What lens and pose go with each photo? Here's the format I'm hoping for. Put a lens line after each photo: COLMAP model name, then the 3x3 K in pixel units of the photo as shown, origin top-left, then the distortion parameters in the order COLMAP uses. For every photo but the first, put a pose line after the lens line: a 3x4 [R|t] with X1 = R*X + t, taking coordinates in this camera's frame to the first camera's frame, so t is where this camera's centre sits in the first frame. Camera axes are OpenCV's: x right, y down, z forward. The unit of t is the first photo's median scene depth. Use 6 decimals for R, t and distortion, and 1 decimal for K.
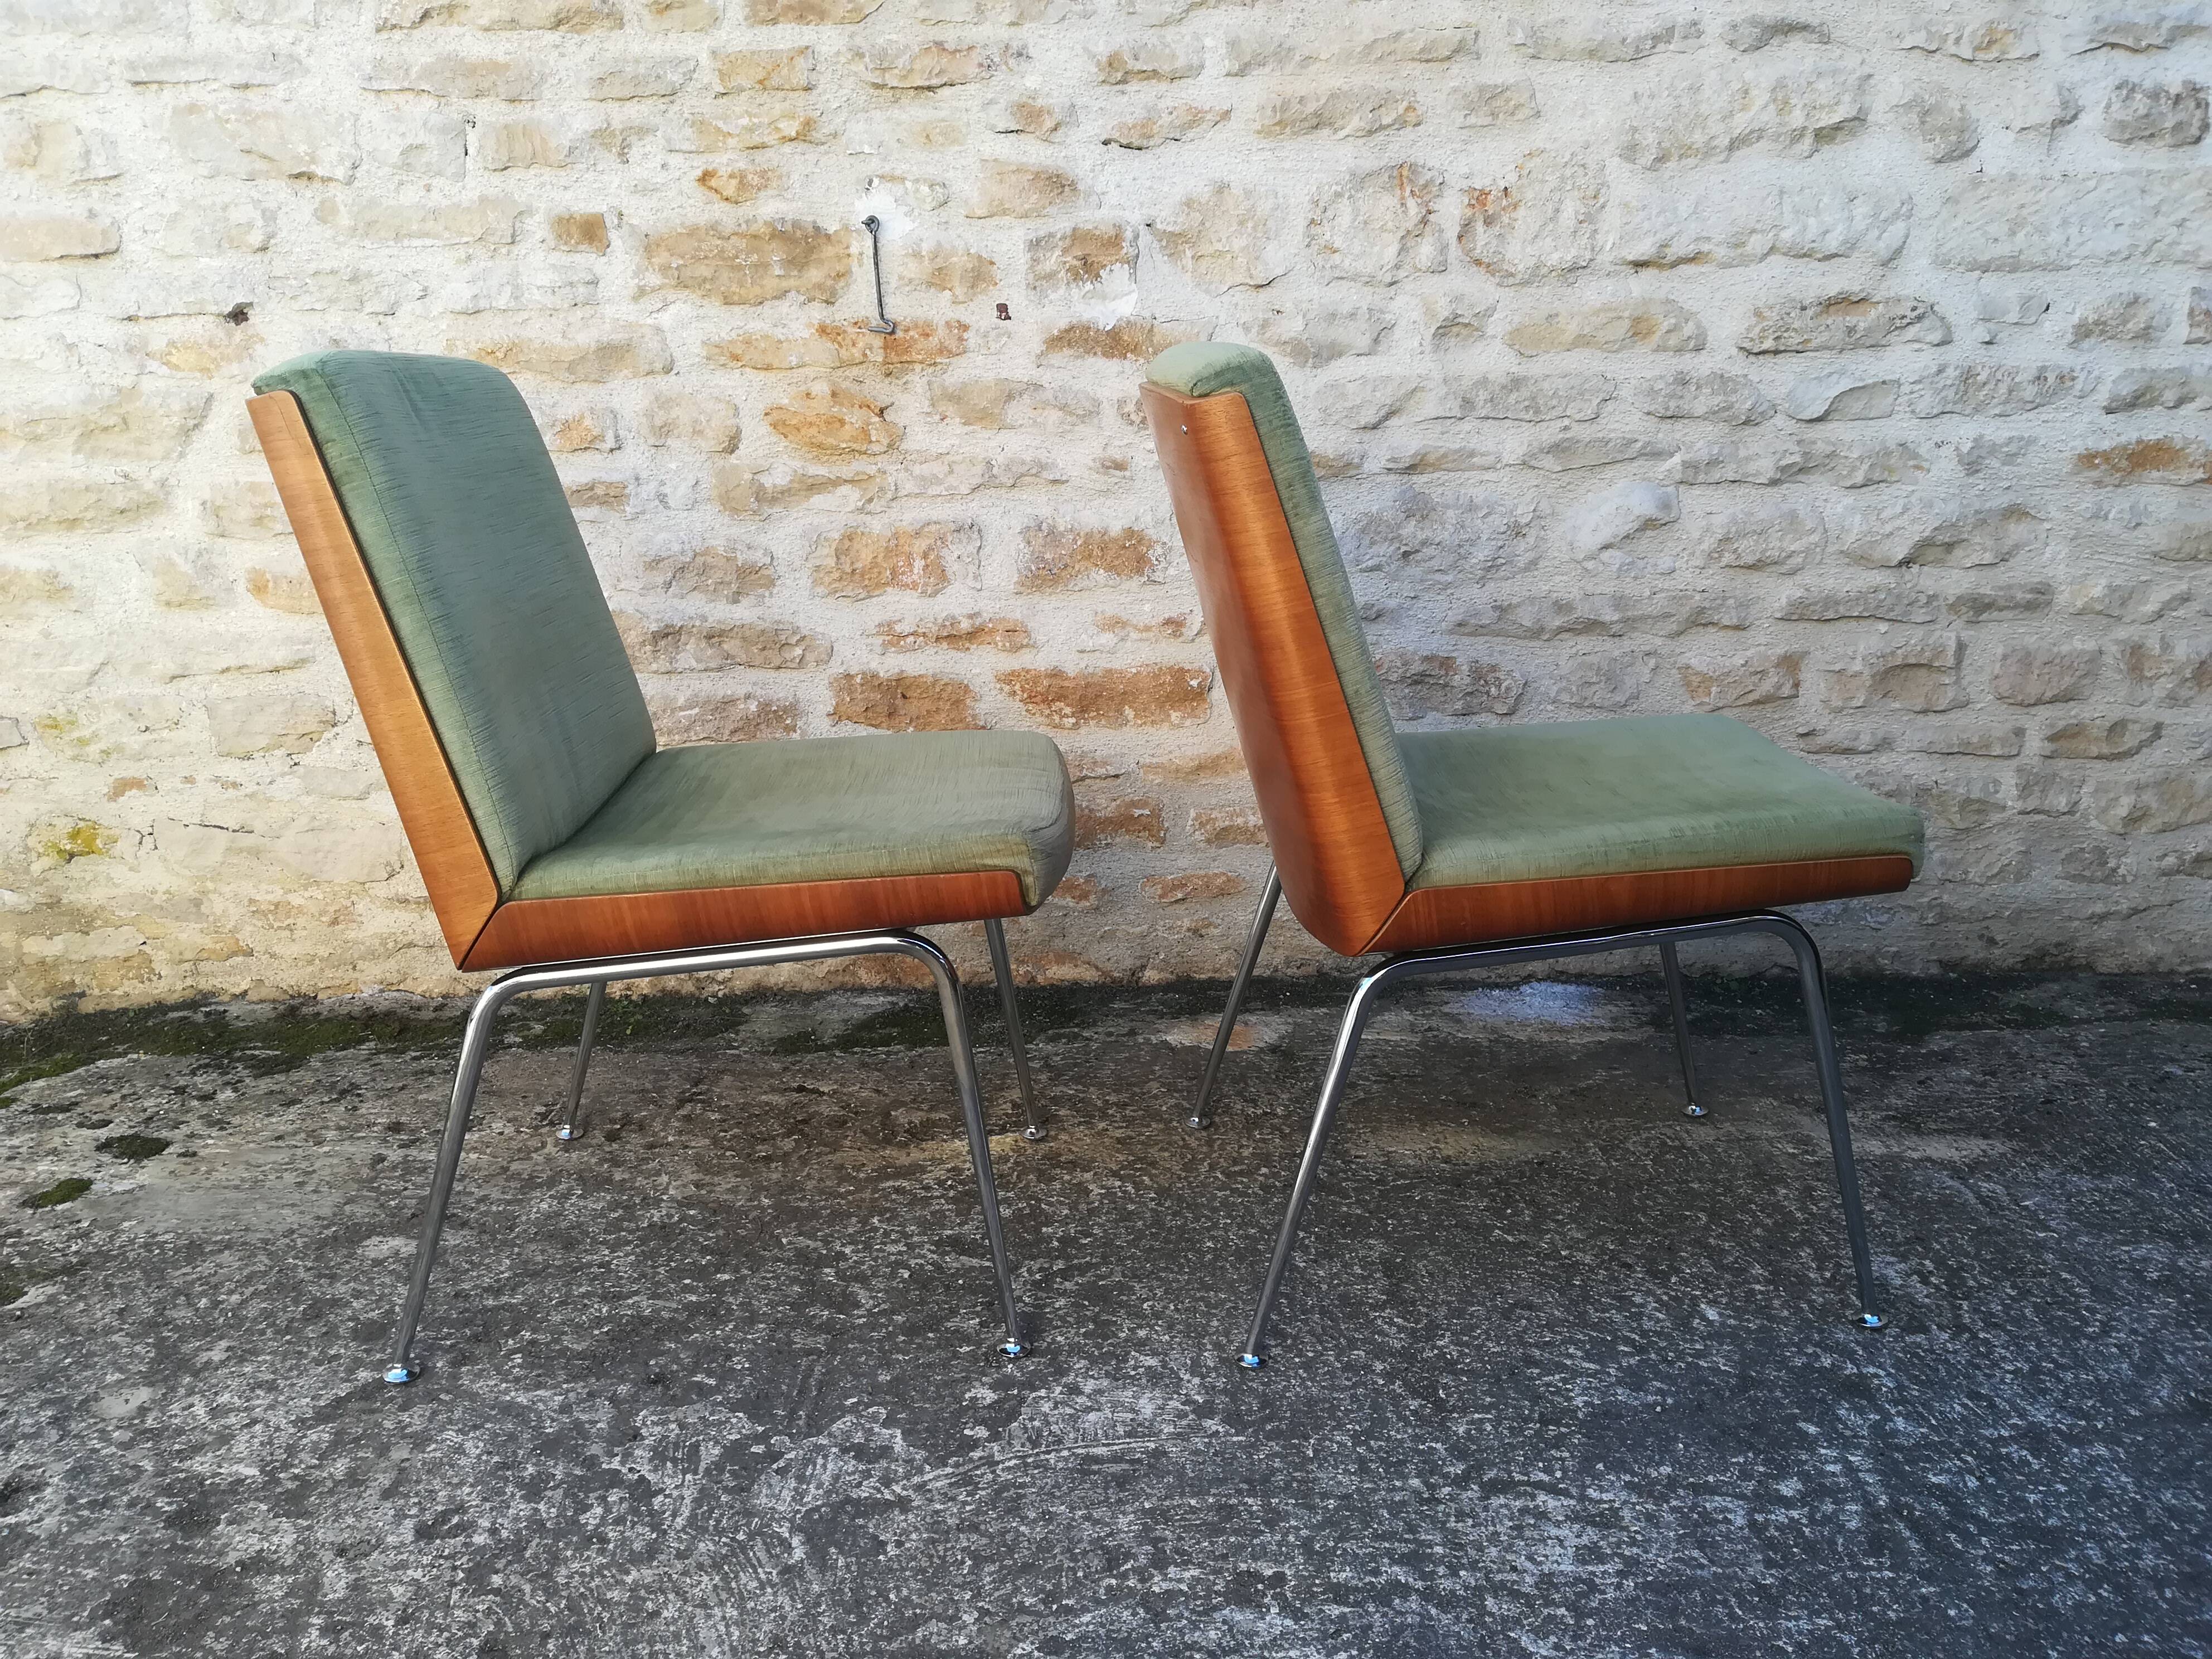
lens RADIAL K [[1715.6, 0, 1105.2], [0, 1715.6, 839.2], [0, 0, 1]] dist [0.065042, -0.084641]
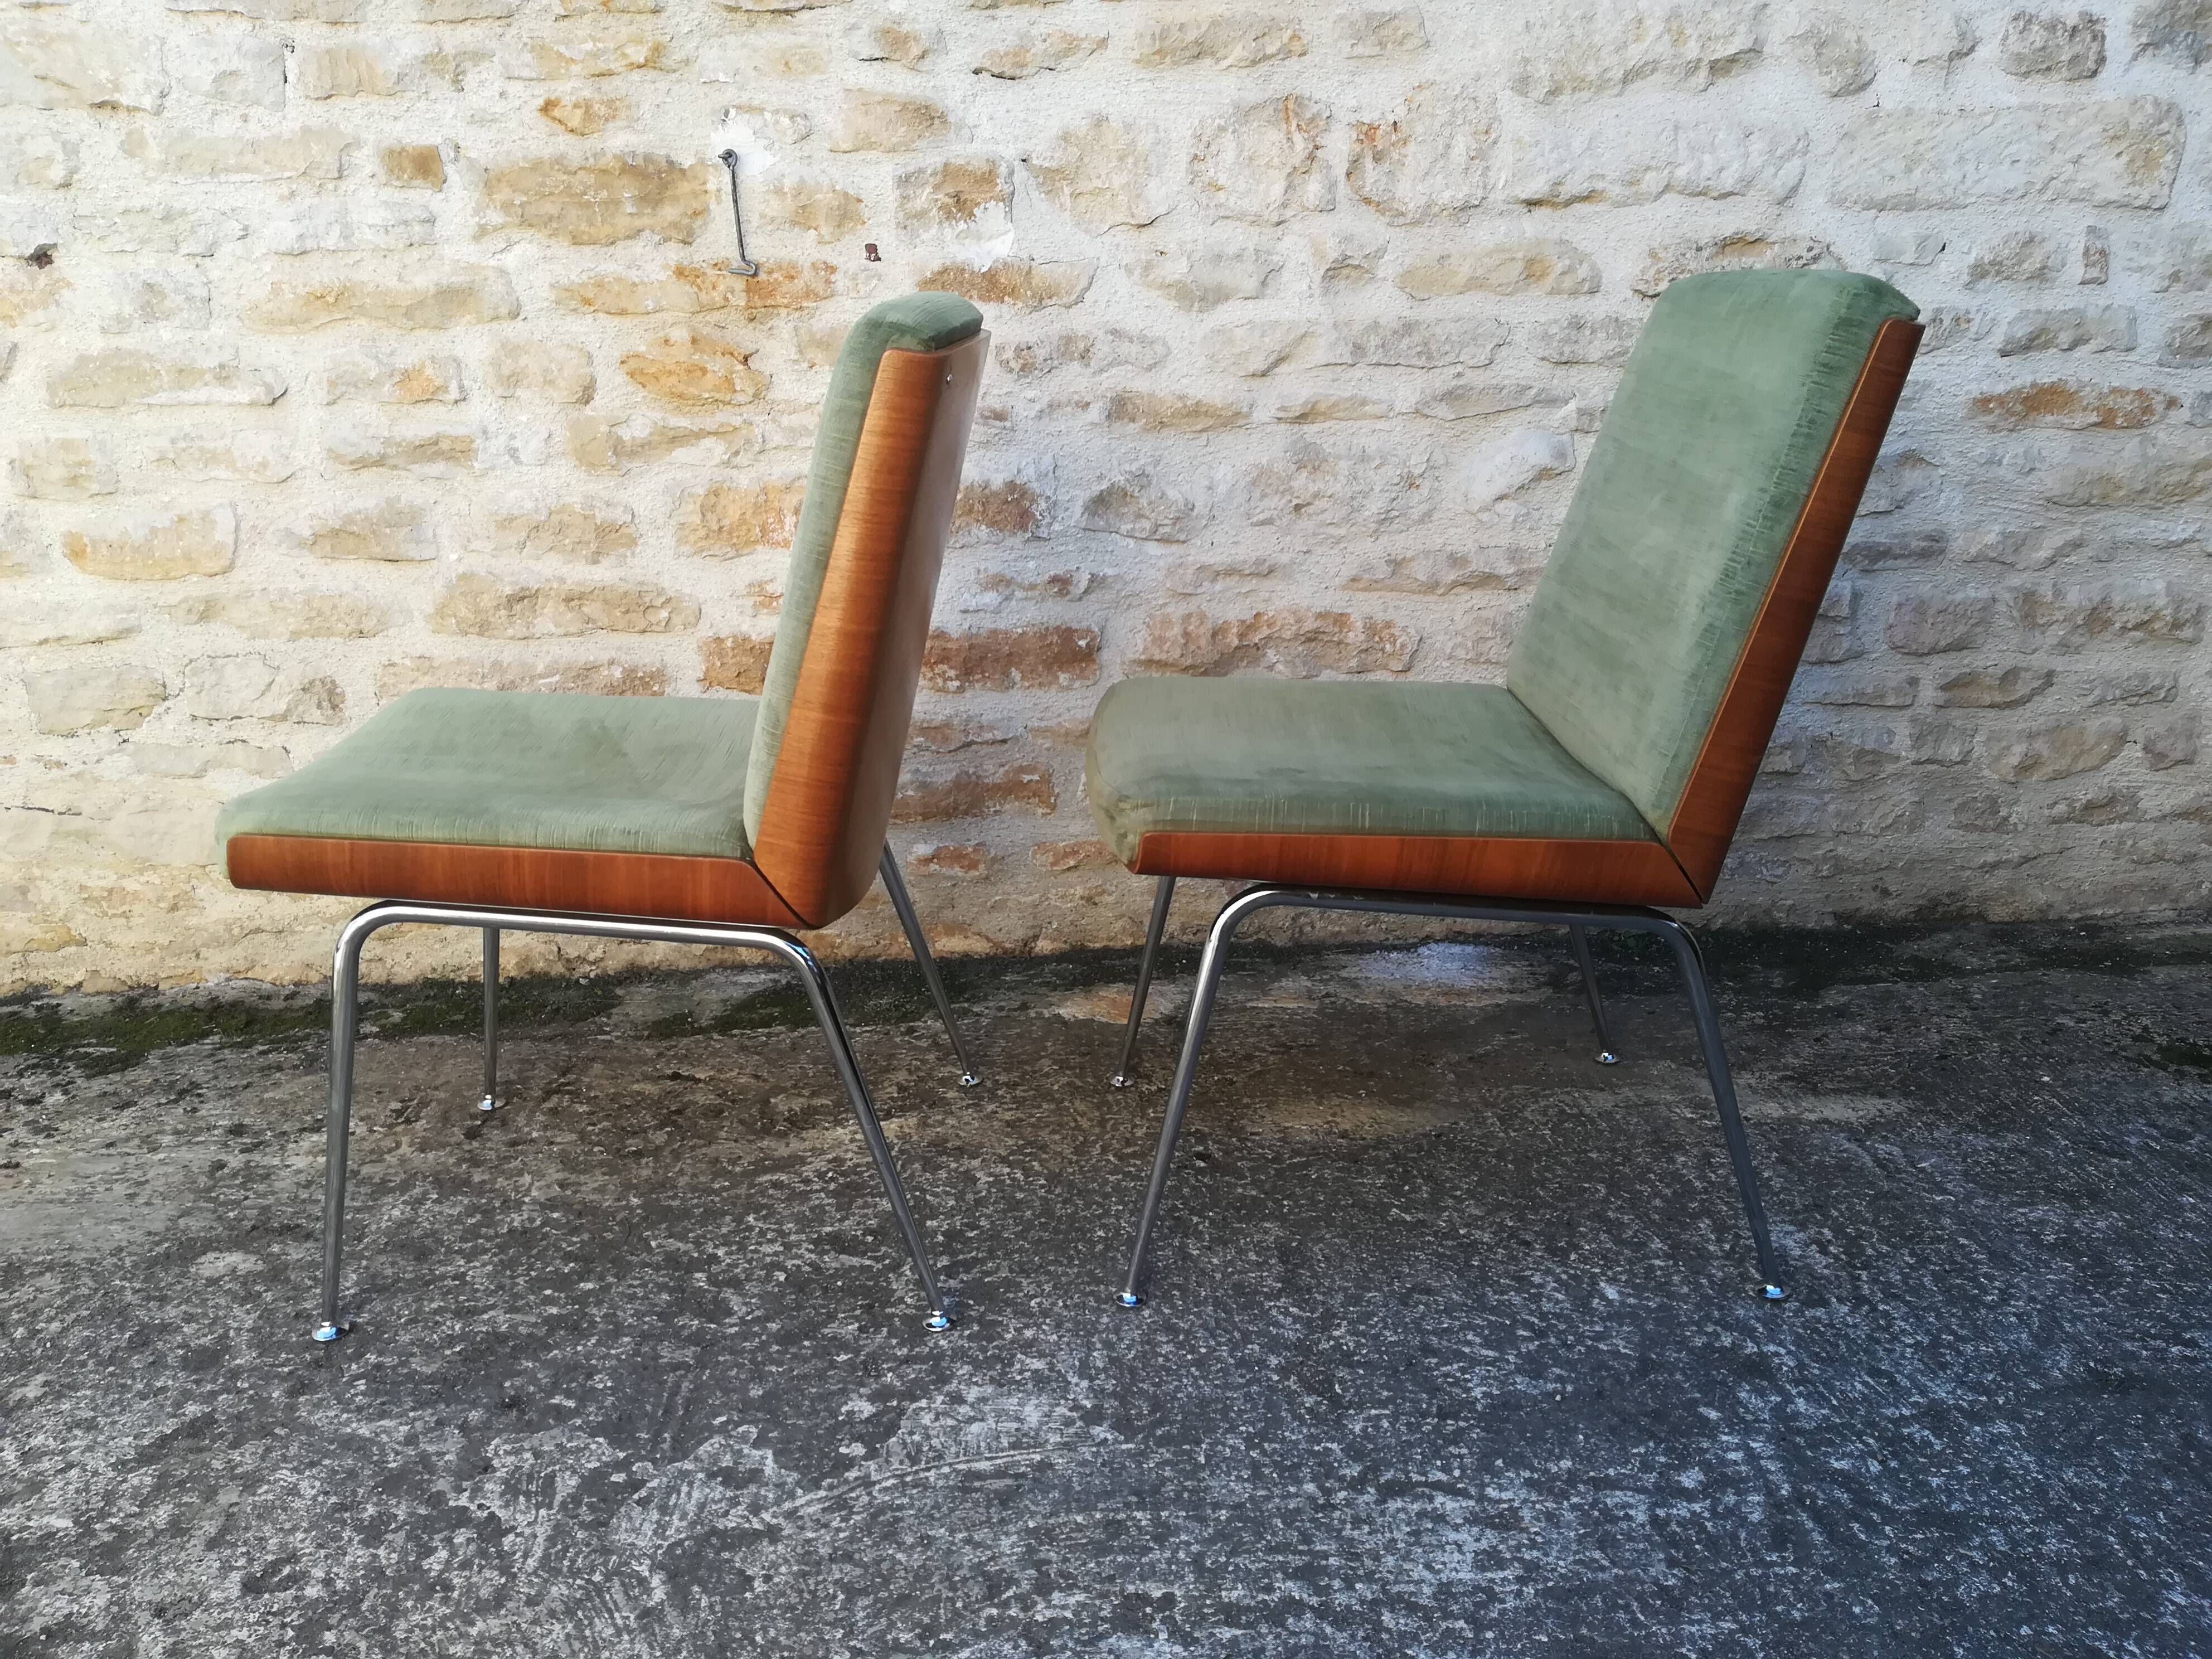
lens RADIAL K [[1705.5, 0, 1108.3], [0, 1705.5, 846.5], [0, 0, 1]] dist [0.064957, -0.076130]
pose [[0.998406, -0.018950, 0.053169, 0.020818], [0.016896, 0.999103, 0.038821, -0.021320], [-0.053857, -0.037861, 0.997831, 0.058980]]
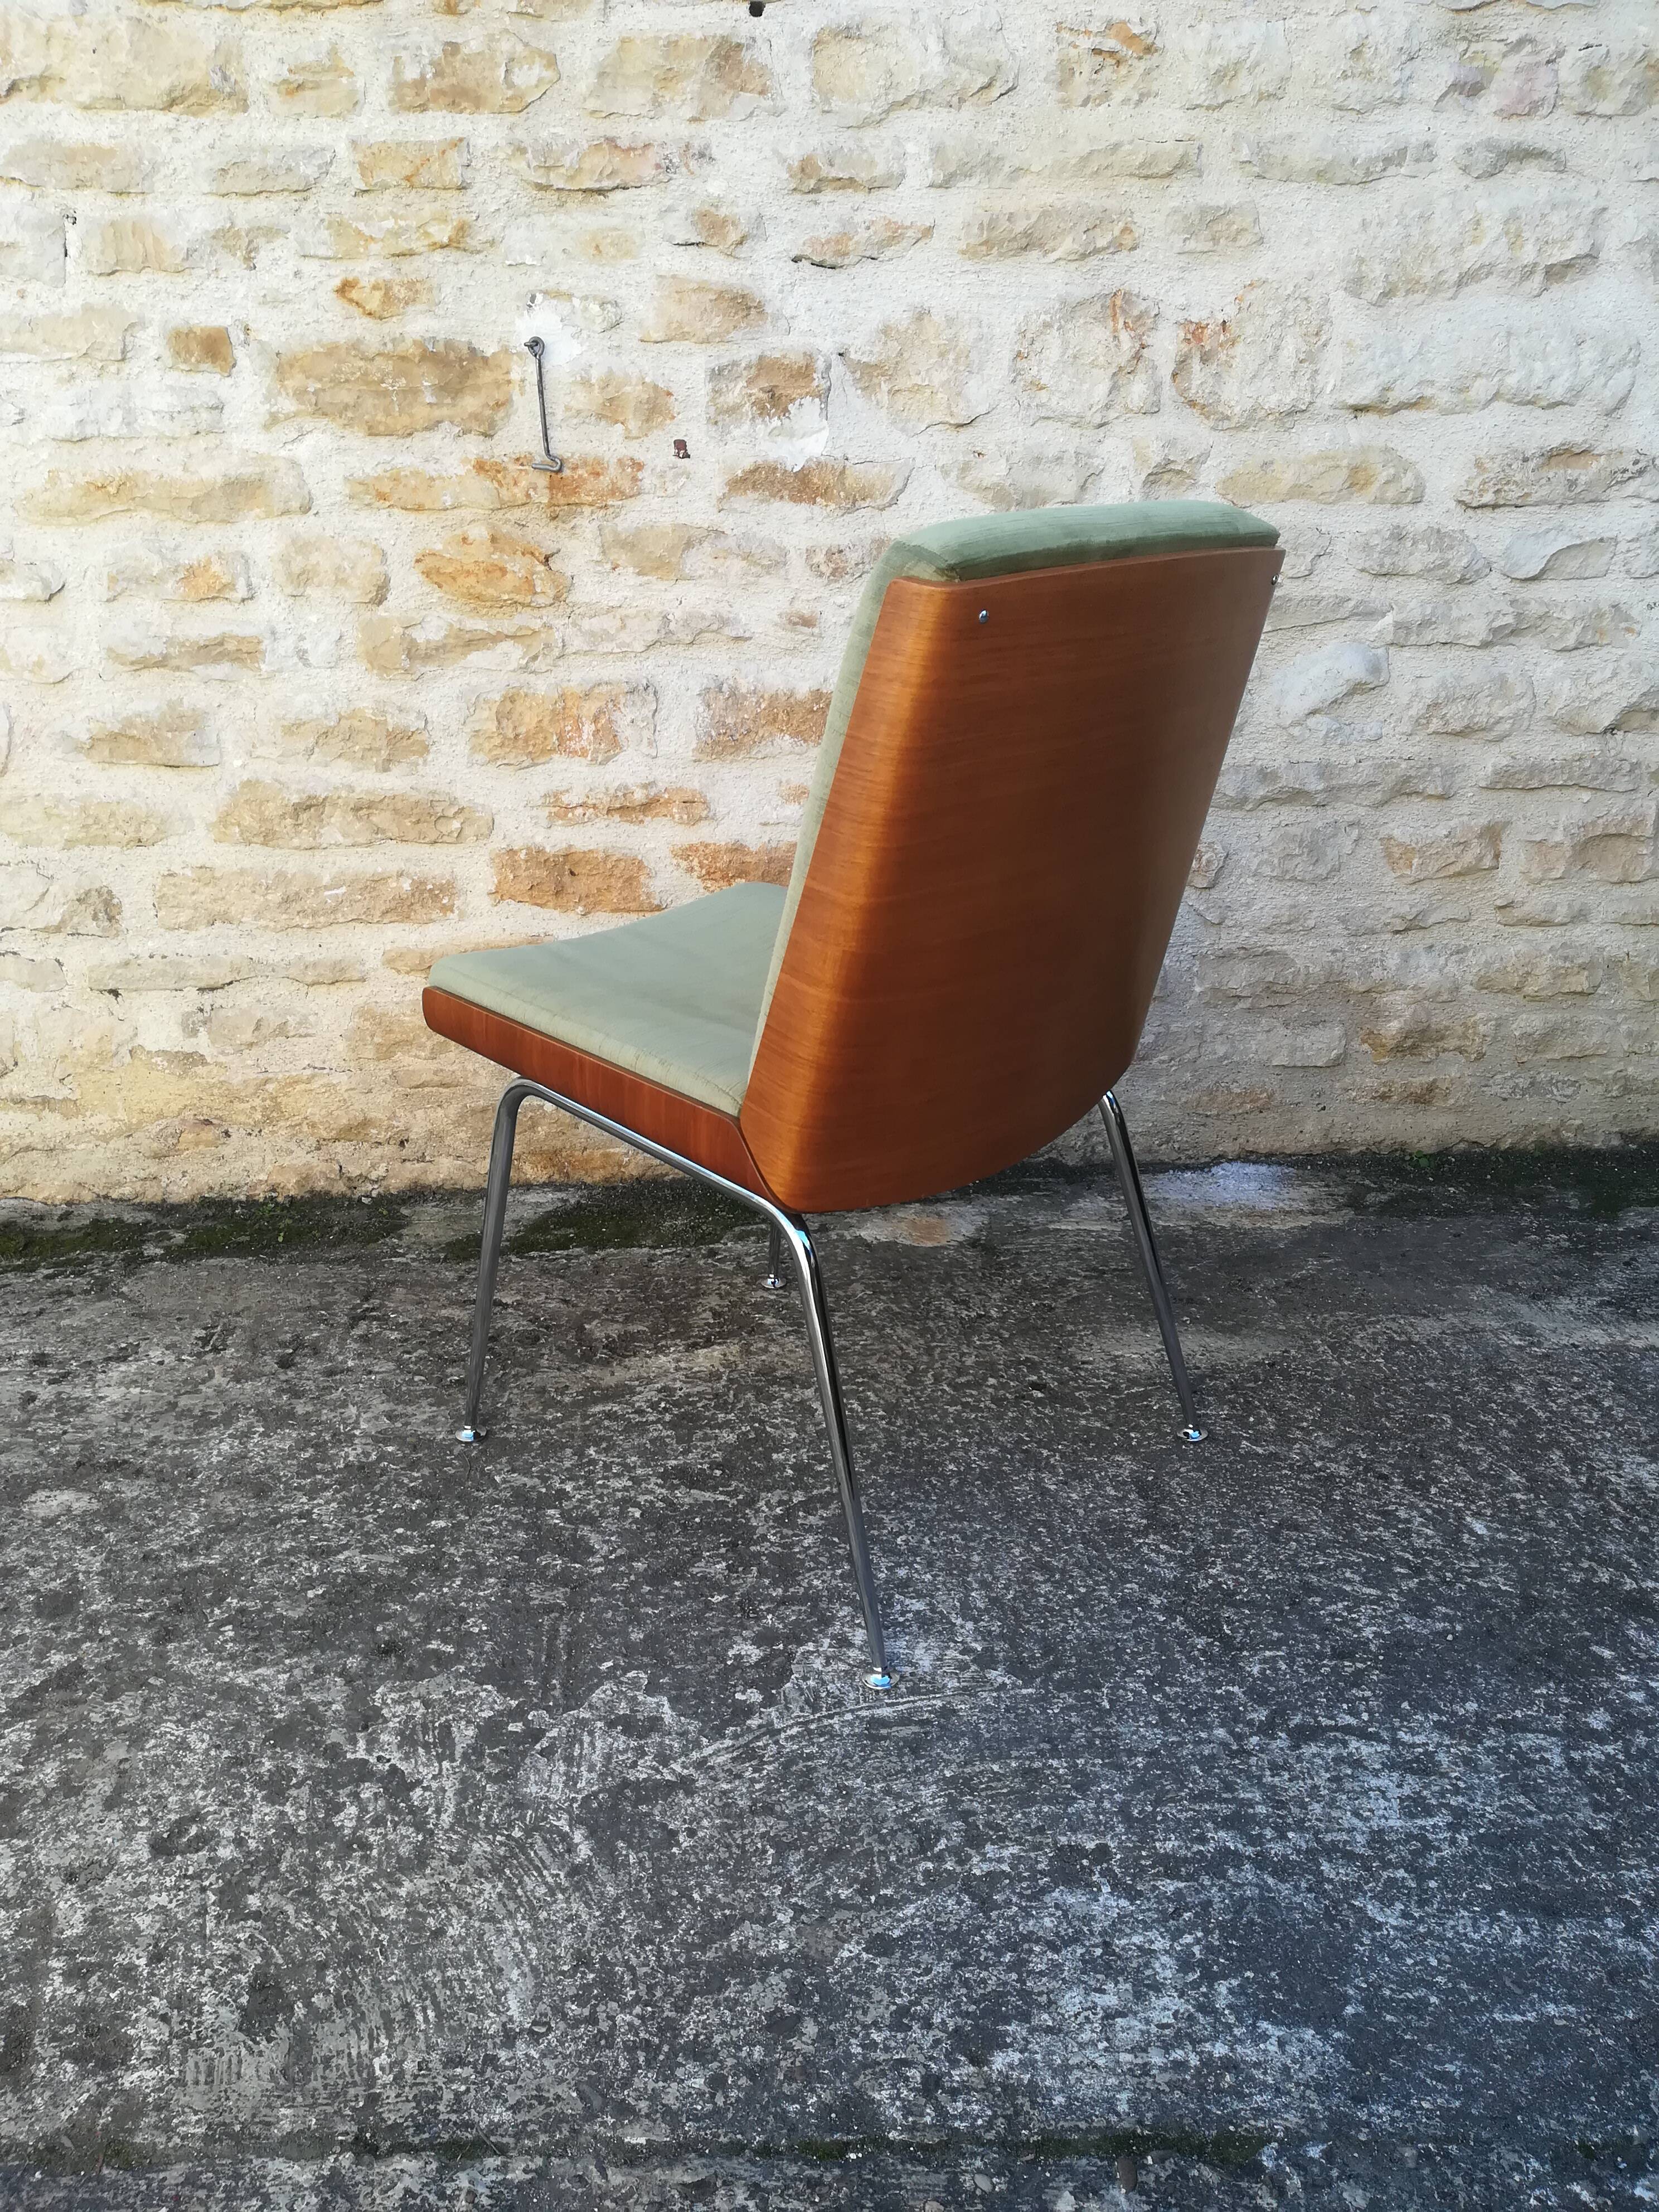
lens RADIAL K [[1711.5, 0, 812.8], [0, 1711.5, 1106.0], [0, 0, 1]] dist [0.065215, -0.079561]
pose [[0.995736, -0.018066, 0.090465, -0.113277], [0.010834, 0.996752, 0.079799, -0.046772], [-0.091612, -0.078479, 0.992697, 0.091545]]
